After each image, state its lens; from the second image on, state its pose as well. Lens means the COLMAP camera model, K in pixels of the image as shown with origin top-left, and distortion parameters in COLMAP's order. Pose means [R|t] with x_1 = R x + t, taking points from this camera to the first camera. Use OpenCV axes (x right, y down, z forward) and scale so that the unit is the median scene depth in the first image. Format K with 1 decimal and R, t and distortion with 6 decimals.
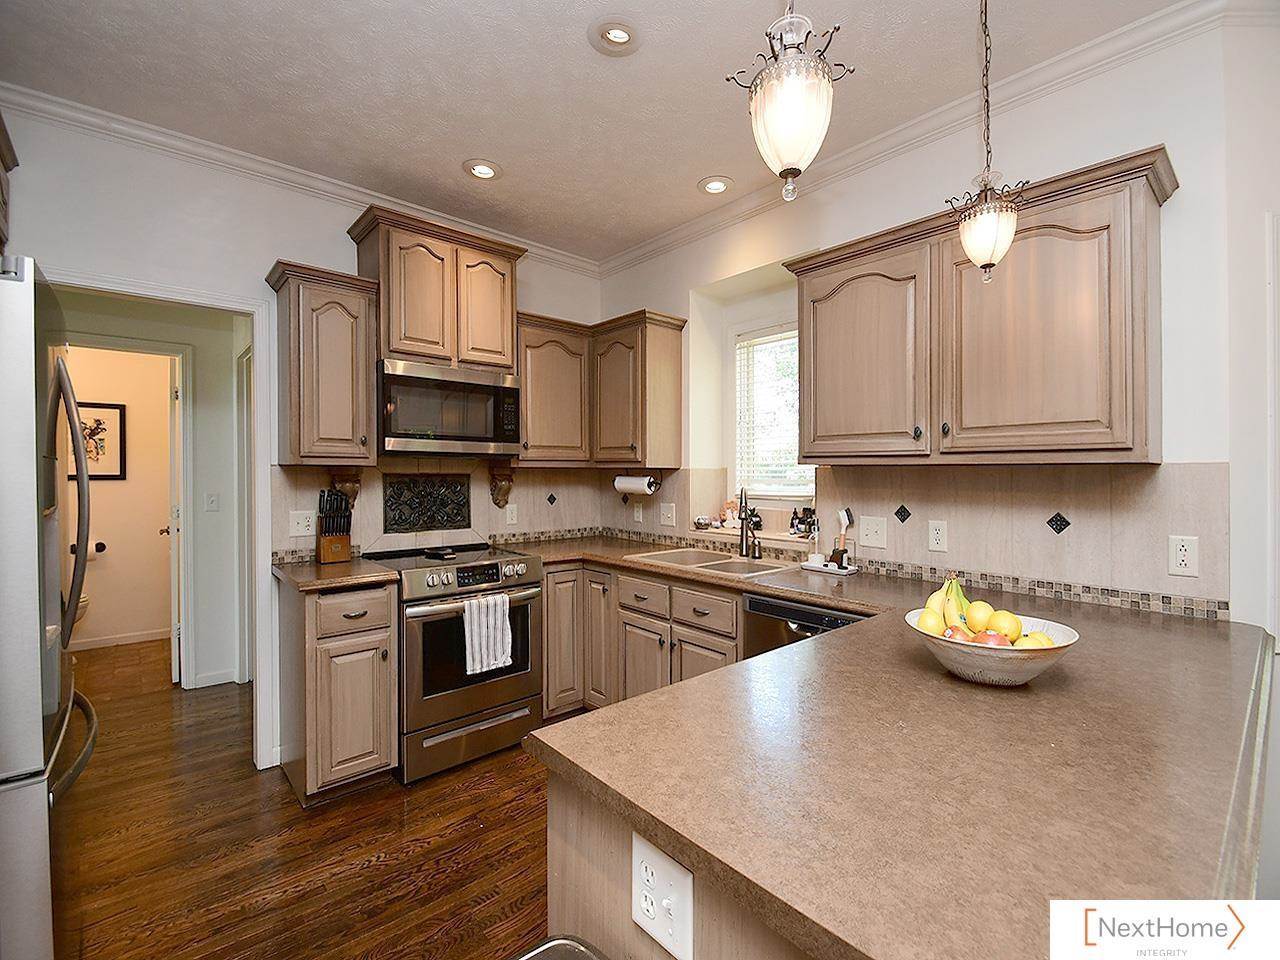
lens RADIAL K [[582.7, 0, 635.9], [0, 582.7, 476.2], [0, 0, 1]] dist [0.000516, -0.003075]
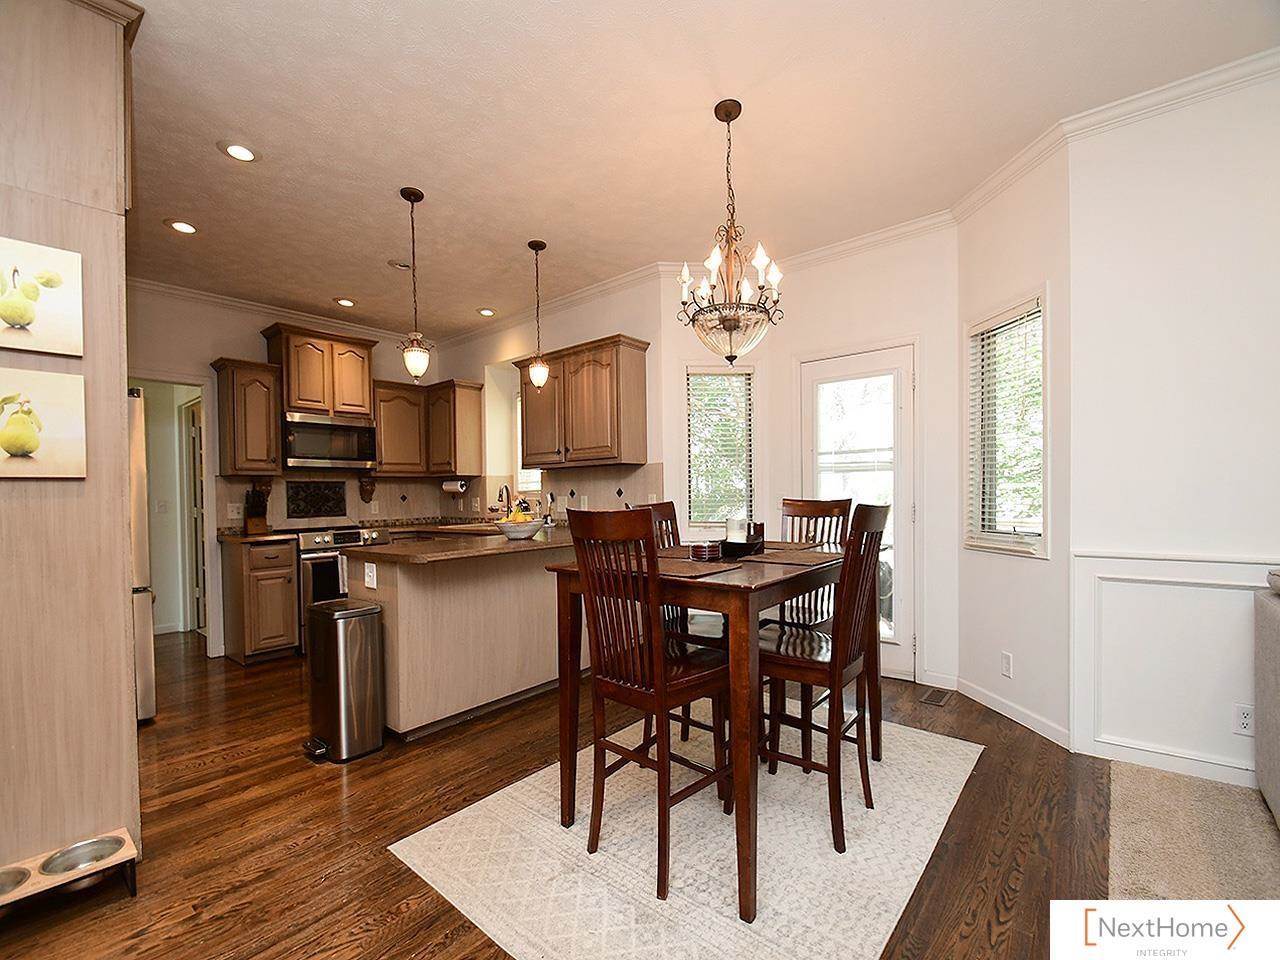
lens RADIAL K [[582.7, 0, 628.0], [0, 582.7, 492.0], [0, 0, 1]] dist [0.000516, -0.003075]
pose [[0.991855, -0.019942, 0.125801, 0.310068], [0.021238, 0.999734, -0.008968, 0.062585], [-0.125589, 0.011567, 0.992015, -0.741473]]
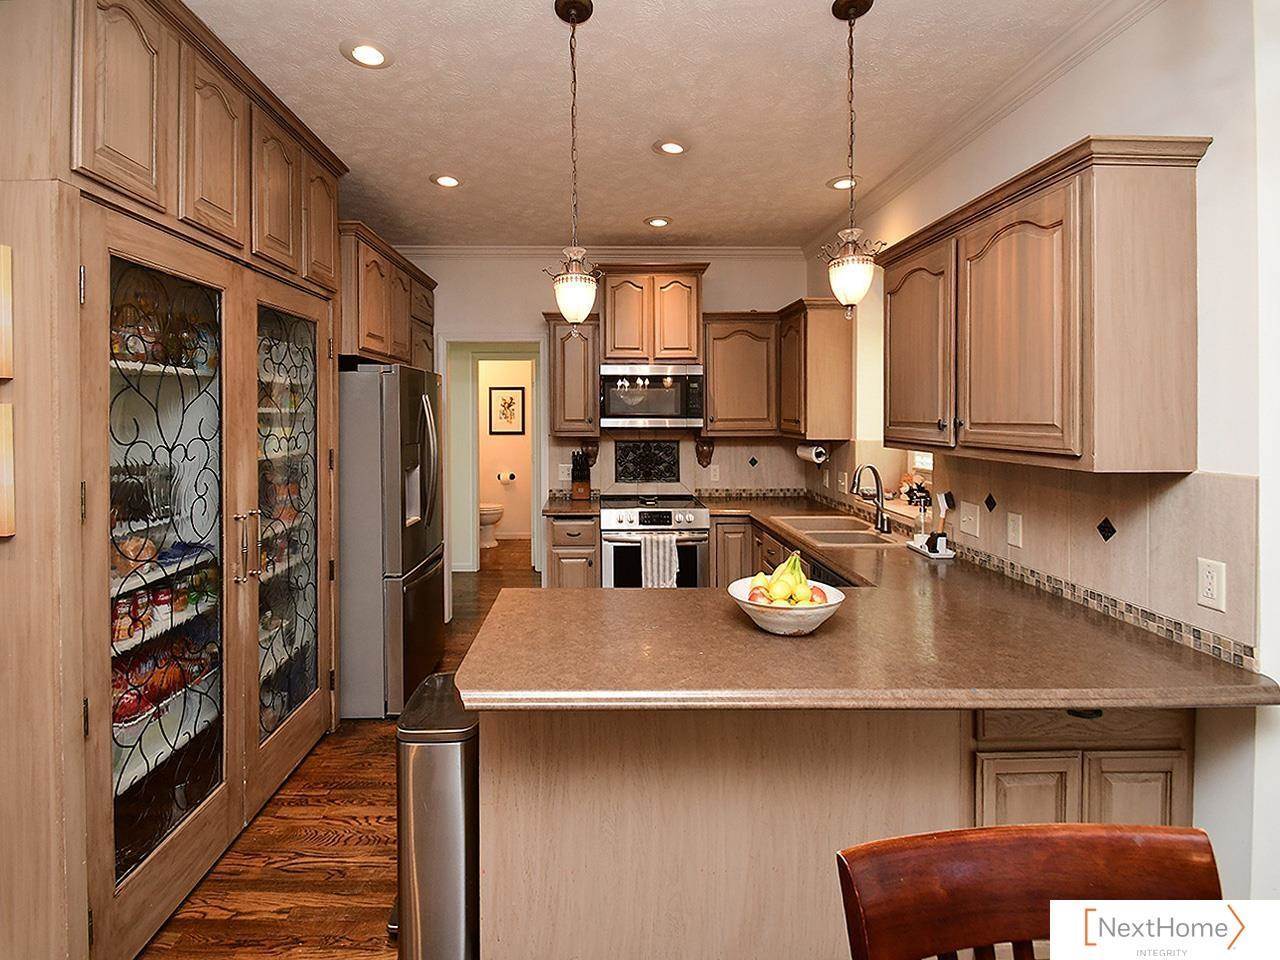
lens RADIAL K [[582.7, 0, 571.2], [0, 582.7, 417.2], [0, 0, 1]] dist [0.000516, -0.003075]
pose [[0.740287, -0.003787, -0.672281, 0.463715], [0.001211, 0.999990, -0.004300, -0.057093], [0.672290, 0.002369, 0.740284, -0.134897]]
